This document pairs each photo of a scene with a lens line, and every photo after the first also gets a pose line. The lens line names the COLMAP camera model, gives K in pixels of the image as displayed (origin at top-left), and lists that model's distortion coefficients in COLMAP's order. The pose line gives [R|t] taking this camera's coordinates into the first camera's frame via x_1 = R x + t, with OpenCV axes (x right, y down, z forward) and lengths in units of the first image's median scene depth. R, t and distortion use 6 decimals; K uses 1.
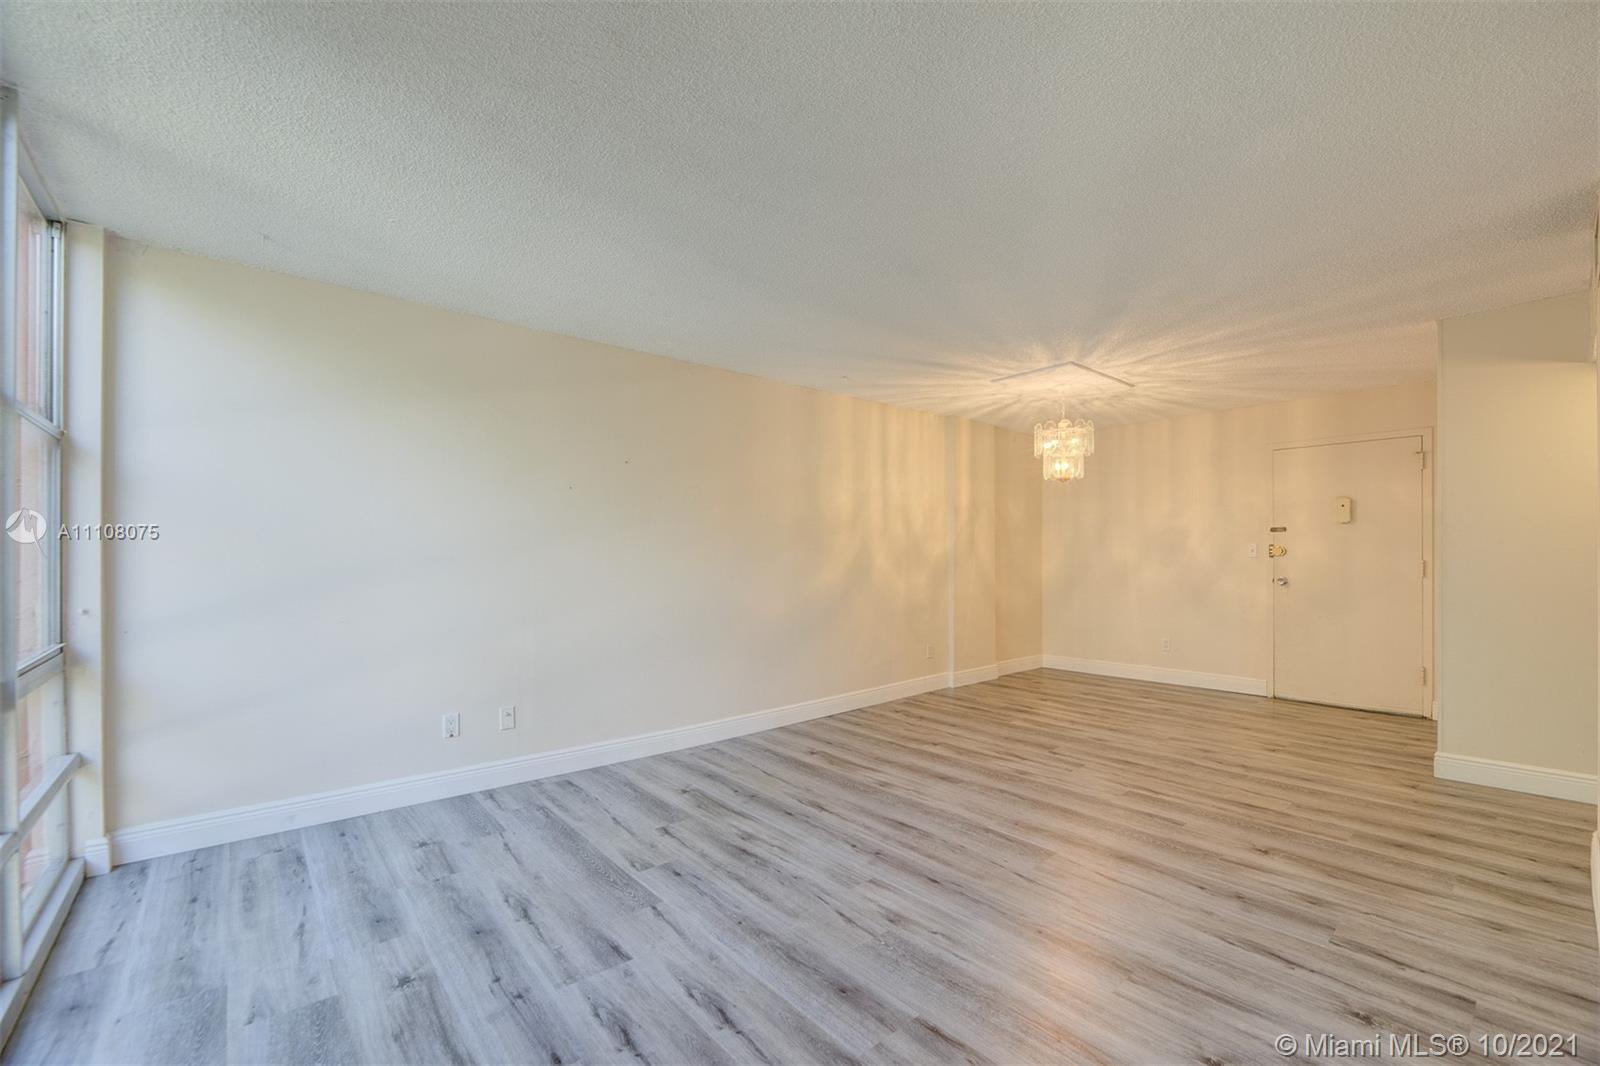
lens RADIAL K [[672.6, 0, 827.1], [0, 672.6, 553.2], [0, 0, 1]] dist [-0.004083, -0.000449]
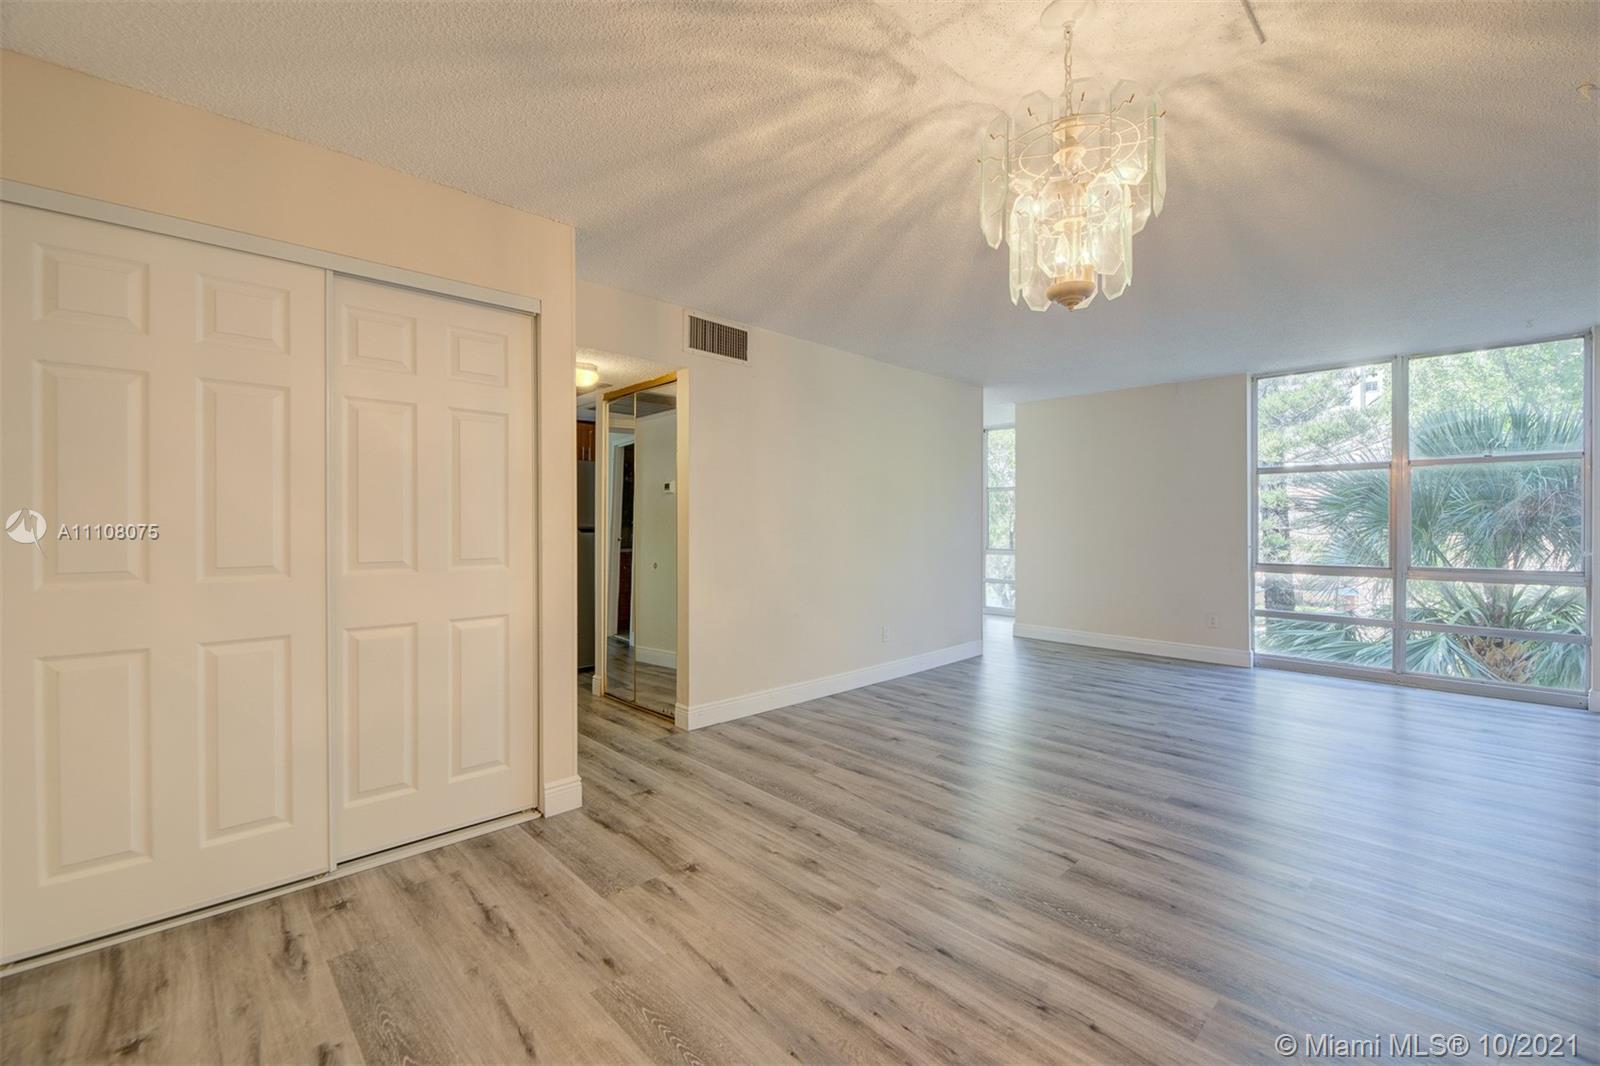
lens RADIAL K [[665.2, 0, 821.6], [0, 665.2, 523.5], [0, 0, 1]] dist [0.016692, -0.008953]
pose [[-0.998431, 0.002338, -0.055953, 0.711574], [0.002289, 0.999997, 0.000944, 0.000090], [0.055955, 0.000815, -0.998433, 1.913944]]
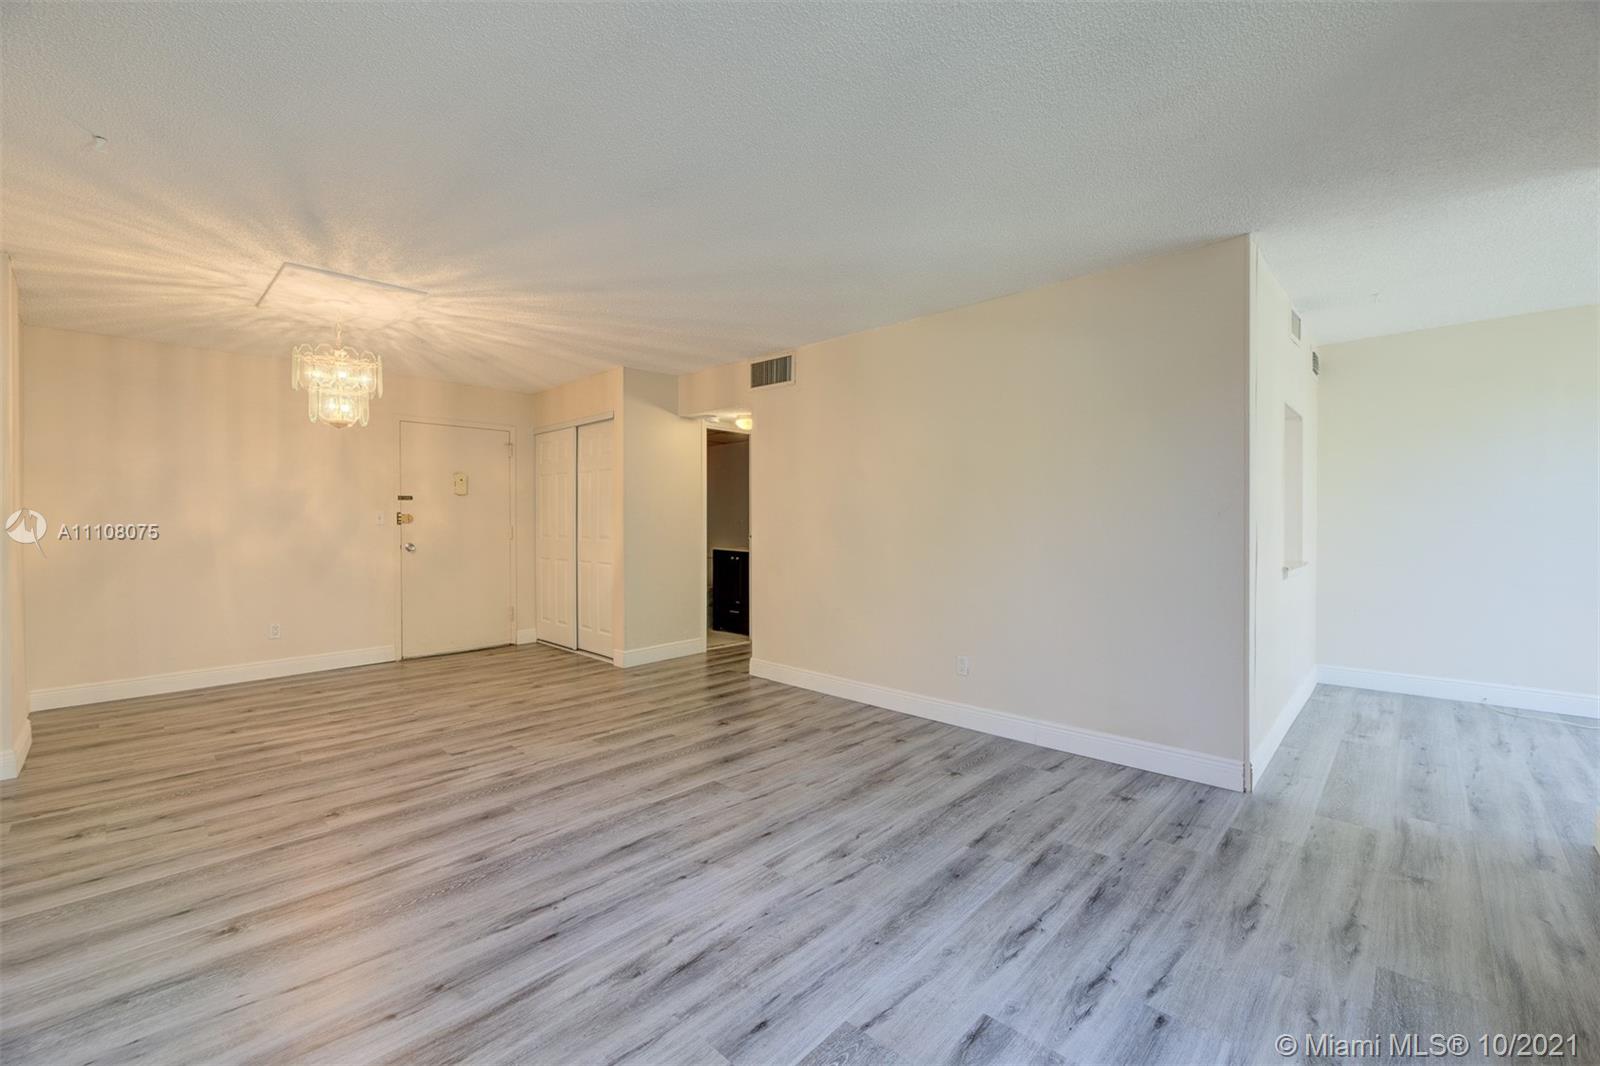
lens RADIAL K [[653.8, 0, 799.5], [0, 653.8, 520.6], [0, 0, 1]] dist [-0.008121, -0.000215]
pose [[-0.080364, 0.002481, 0.996763, -0.632935], [0.000926, 0.999997, -0.002415, 0.005314], [-0.996765, 0.000729, -0.080366, 0.769840]]
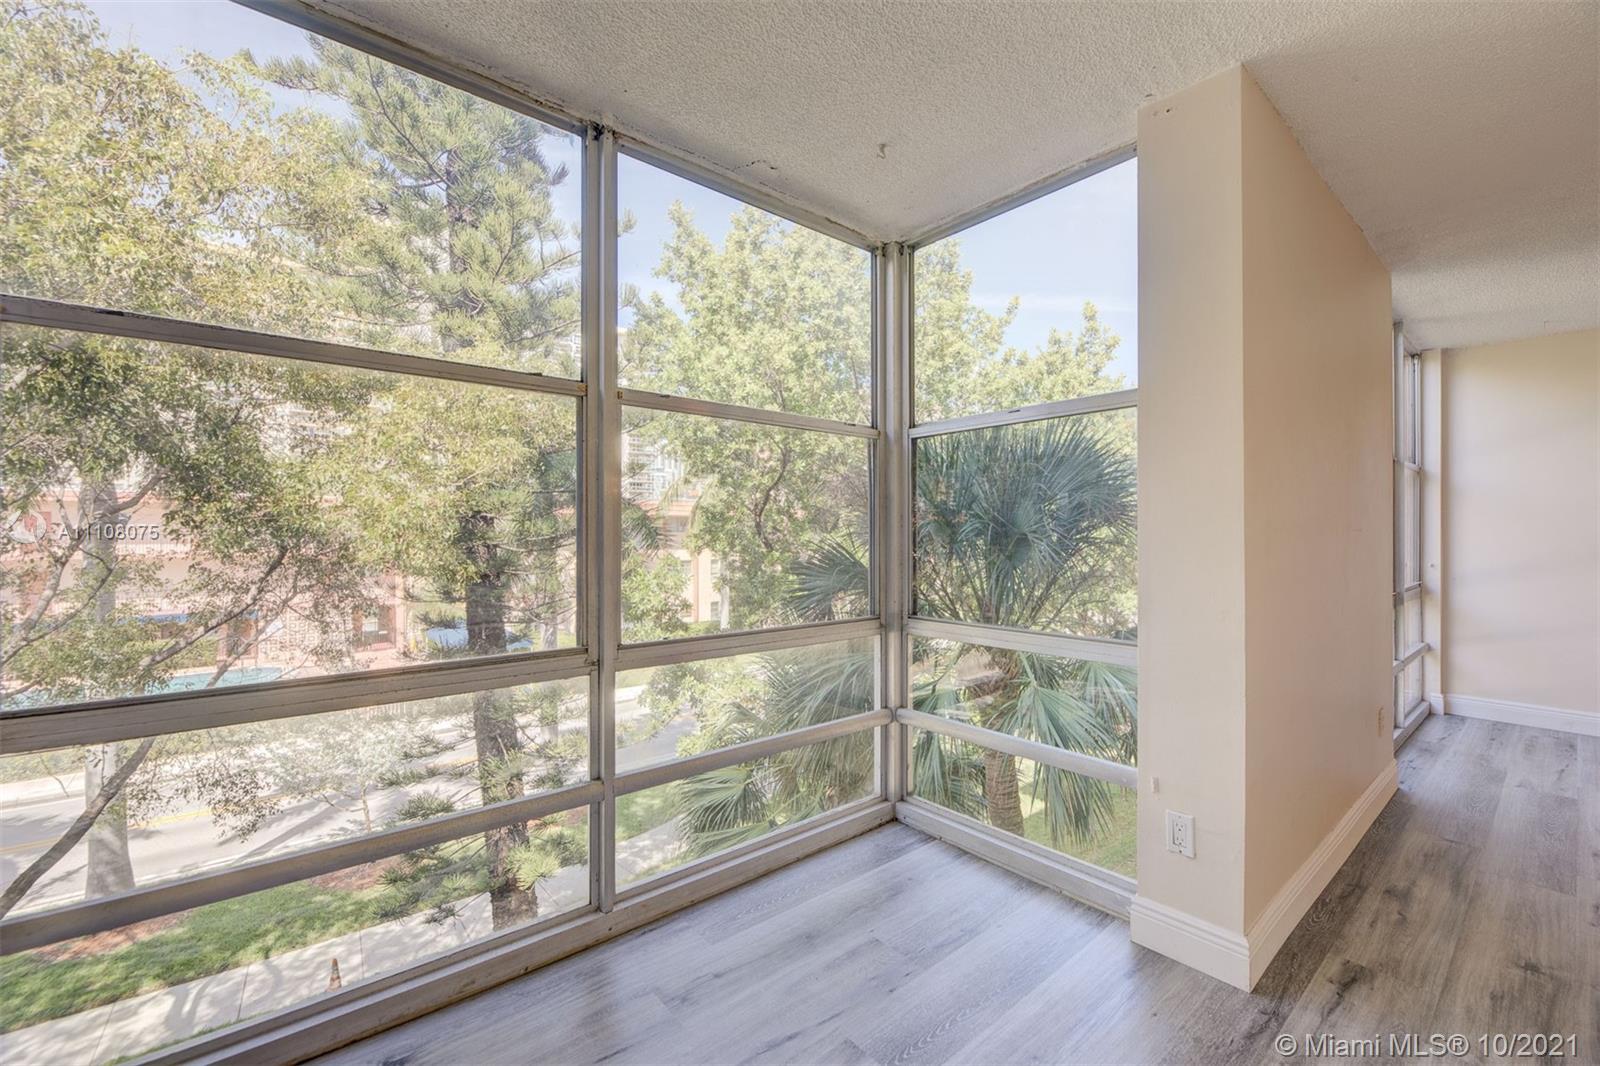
lens RADIAL K [[663.7, 0, 805.0], [0, 663.7, 538.2], [0, 0, 1]] dist [-0.001715, -0.000337]
pose [[-0.013967, -0.000509, -0.999902, 0.496809], [-0.001084, 0.999999, -0.000494, 0.013054], [0.999902, 0.001077, -0.013968, -0.471388]]
